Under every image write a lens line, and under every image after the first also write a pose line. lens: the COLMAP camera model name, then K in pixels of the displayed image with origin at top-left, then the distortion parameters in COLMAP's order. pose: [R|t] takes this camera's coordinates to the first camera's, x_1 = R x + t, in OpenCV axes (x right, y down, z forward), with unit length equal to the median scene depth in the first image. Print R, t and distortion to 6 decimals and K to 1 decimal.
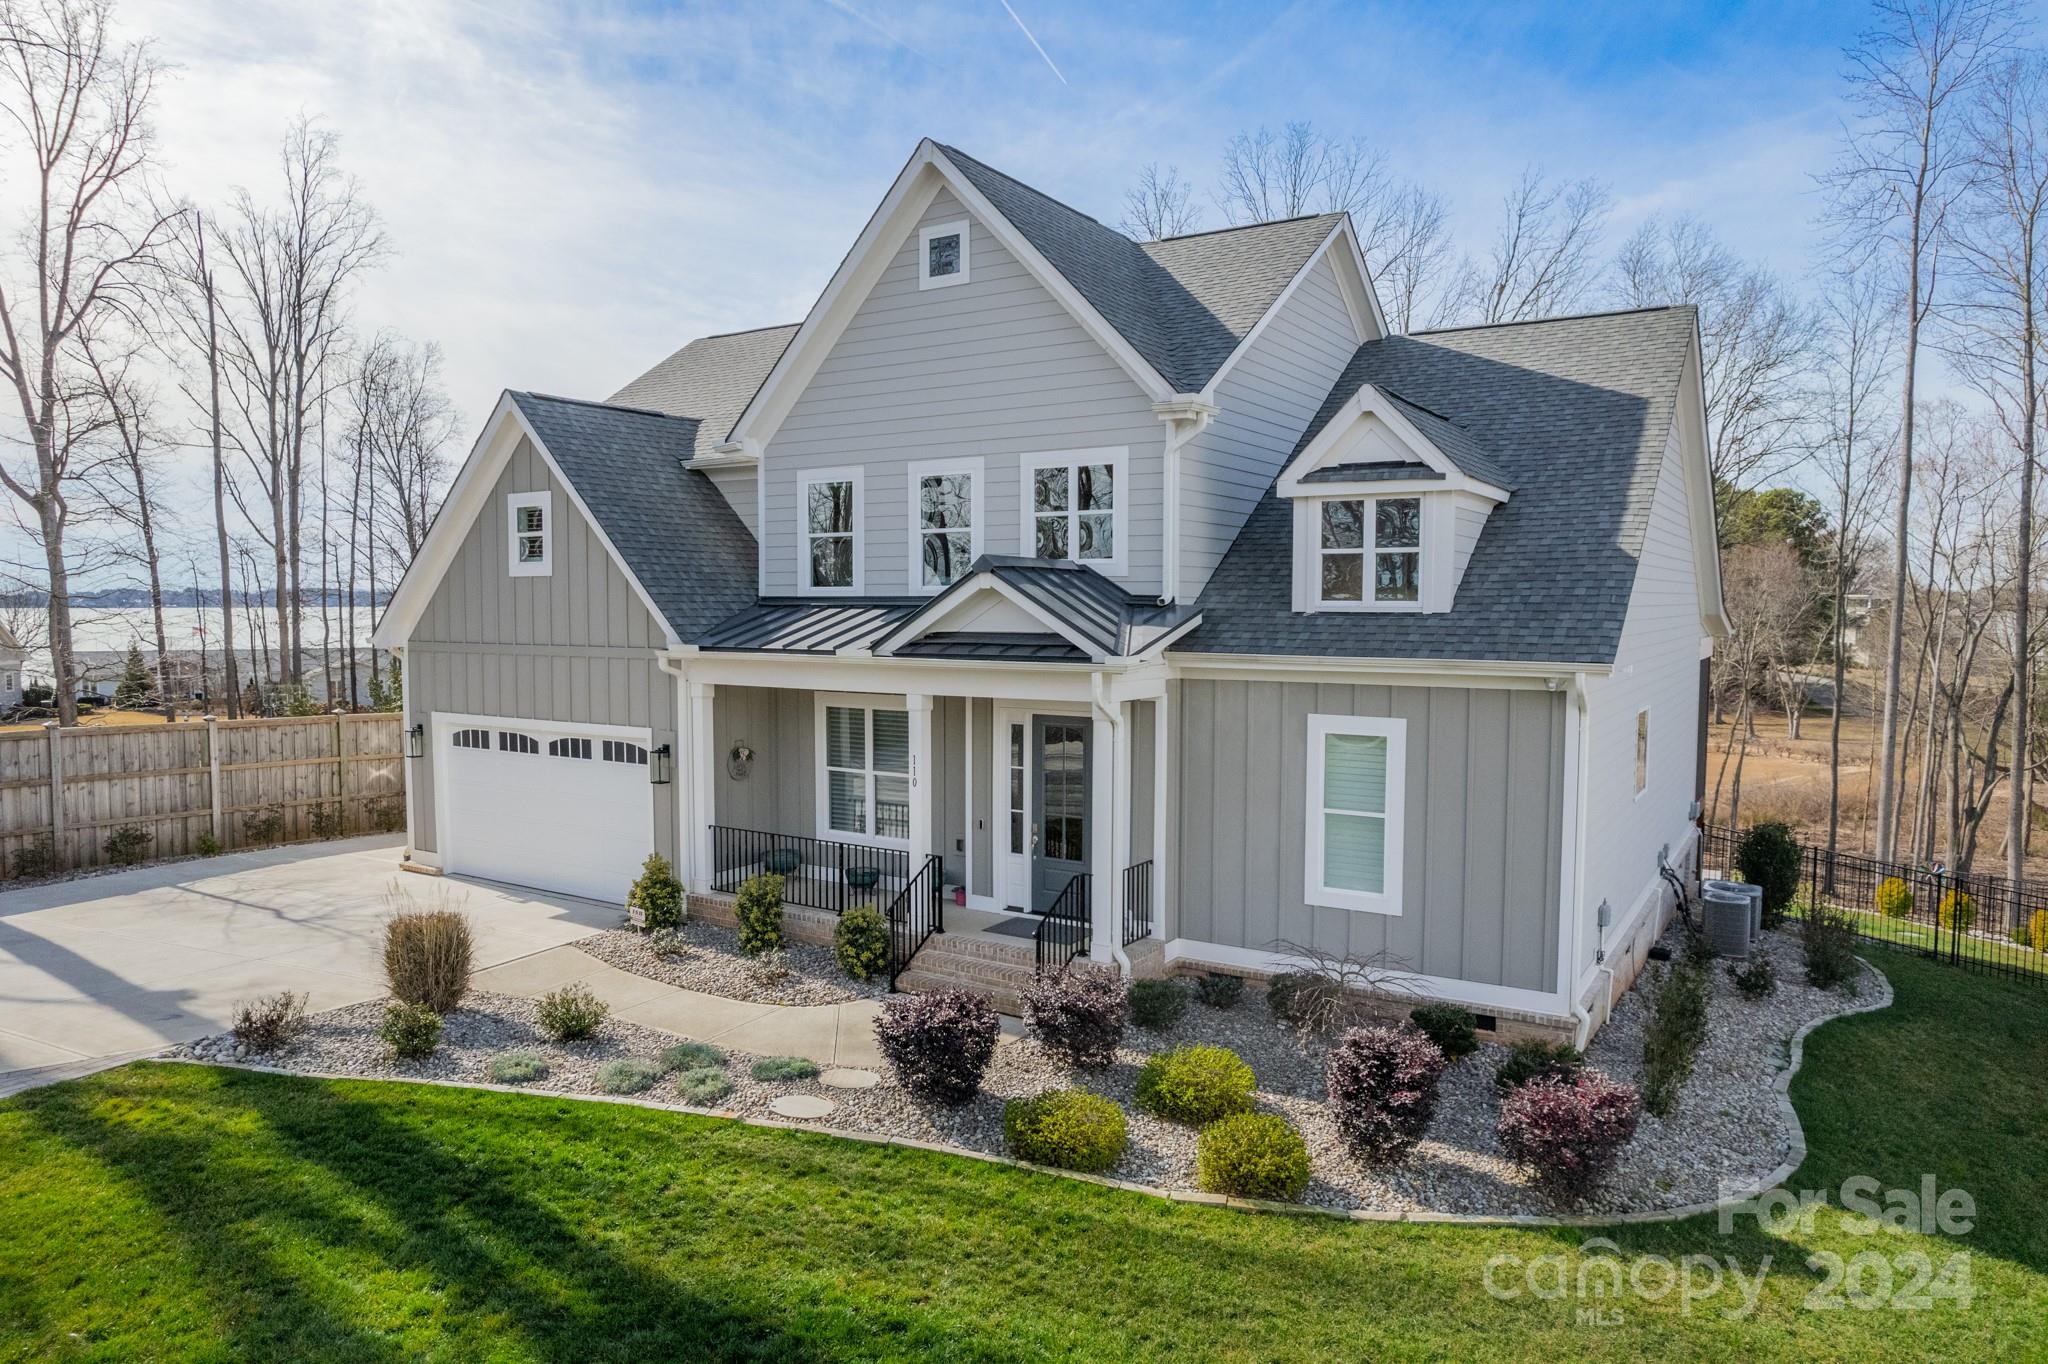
lens RADIAL K [[1323.3, 0, 1022.3], [0, 1323.3, 689.3], [0, 0, 1]] dist [-0.062632, 0.049195]
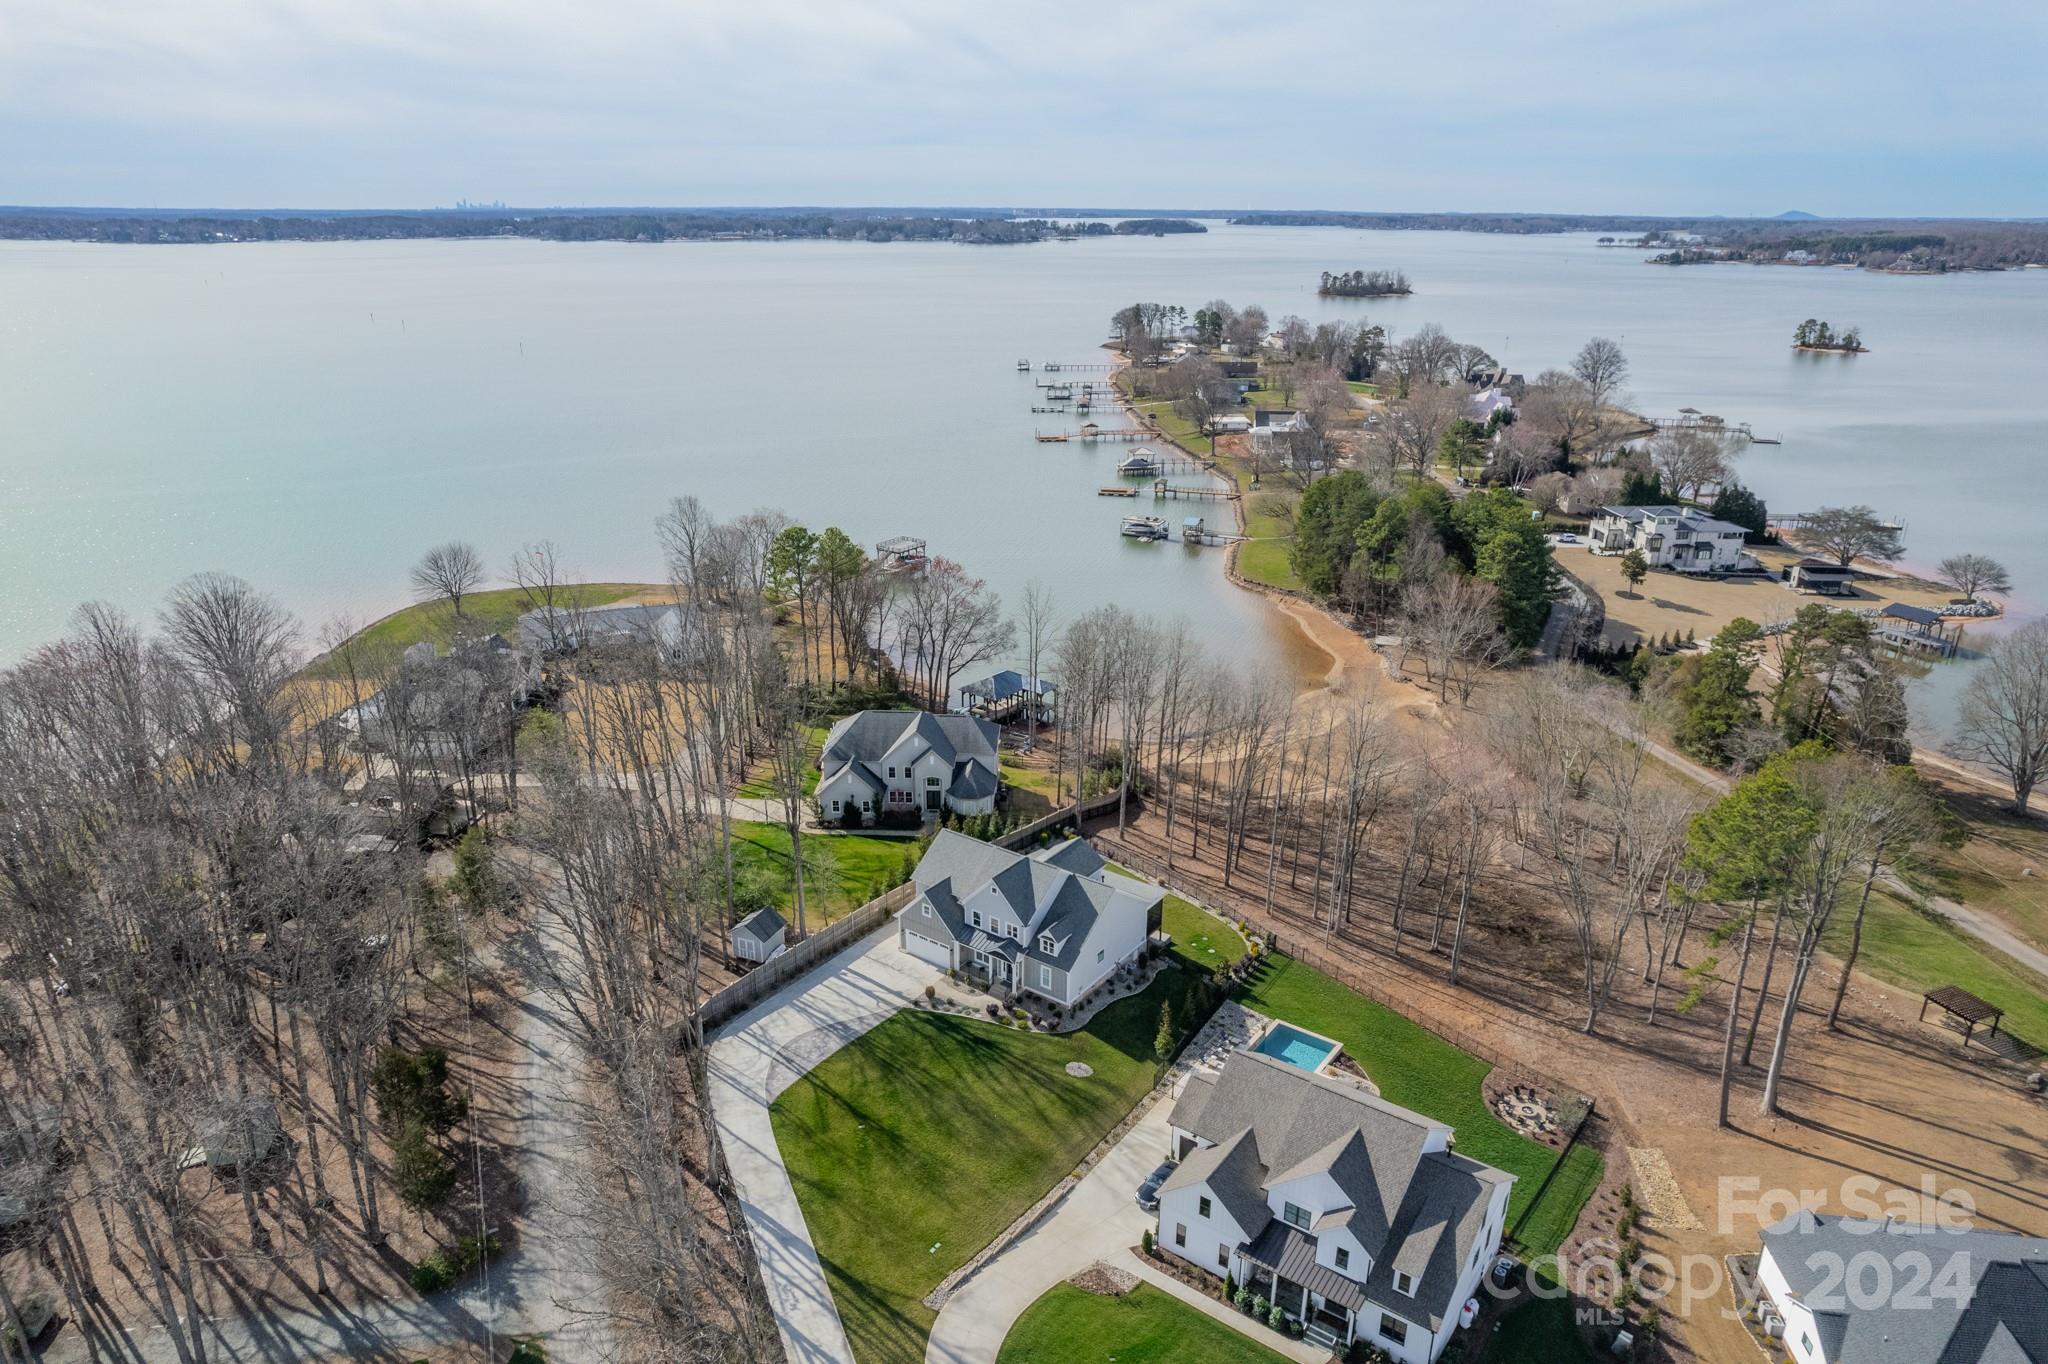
lens RADIAL K [[1323.3, 0, 1015.5], [0, 1323.3, 684.8], [0, 0, 1]] dist [-0.062632, 0.049195]
pose [[0.998093, 0.015330, -0.059802, 0.517164], [0.004105, 0.950056, 0.312054, -4.036586], [0.061599, -0.311704, 0.948181, -5.954864]]
